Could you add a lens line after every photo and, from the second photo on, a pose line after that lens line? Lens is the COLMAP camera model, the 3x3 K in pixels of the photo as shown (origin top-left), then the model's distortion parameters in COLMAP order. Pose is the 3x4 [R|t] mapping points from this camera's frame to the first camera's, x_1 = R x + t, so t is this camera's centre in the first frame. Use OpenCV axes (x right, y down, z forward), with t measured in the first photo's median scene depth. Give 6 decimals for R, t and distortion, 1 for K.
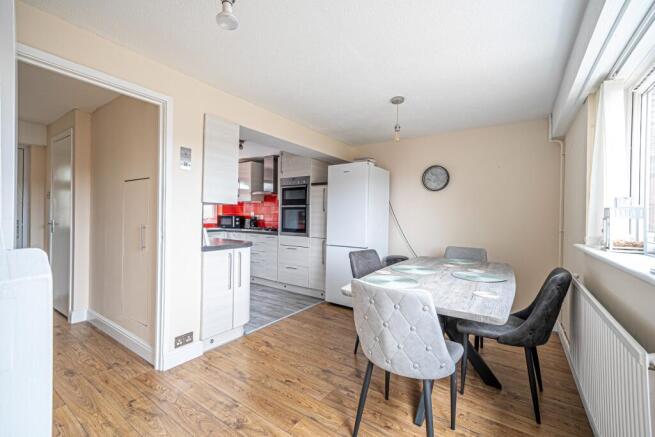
lens RADIAL K [[279.5, 0, 327.5], [0, 279.5, 219.2], [0, 0, 1]] dist [0.000672, 0.000099]
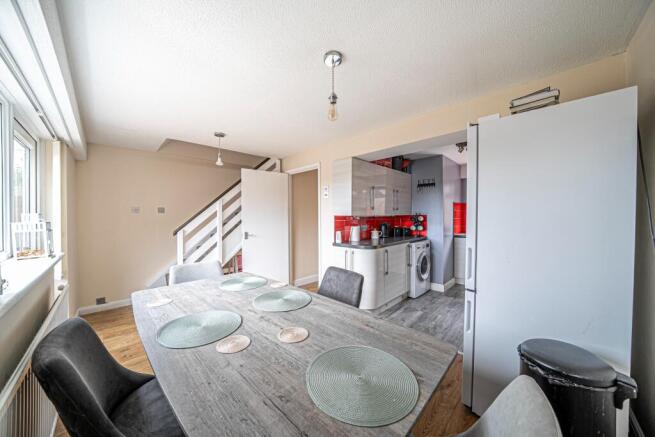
lens RADIAL K [[228.2, 0, 328.6], [0, 228.2, 217.4], [0, 0, 1]] dist [-0.019511, 0.000083]
pose [[-0.192218, -0.005745, -0.981335, 0.475075], [-0.003973, 0.999979, -0.005076, -0.022719], [0.981344, 0.002923, -0.192237, 0.660949]]
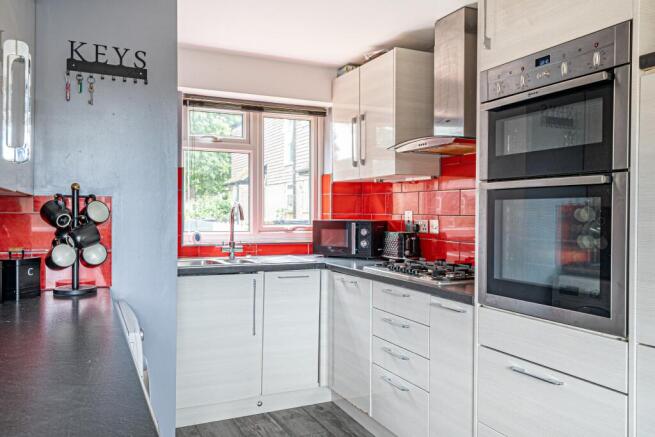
lens RADIAL K [[513.1, 0, 325.0], [0, 513.1, 218.4], [0, 0, 1]] dist [0.016445, 0.006112]
pose [[0.866705, -0.004174, -0.498804, -0.065414], [0.000970, 0.999977, -0.006682, -0.015695], [0.498821, 0.005307, 0.866689, 0.553053]]
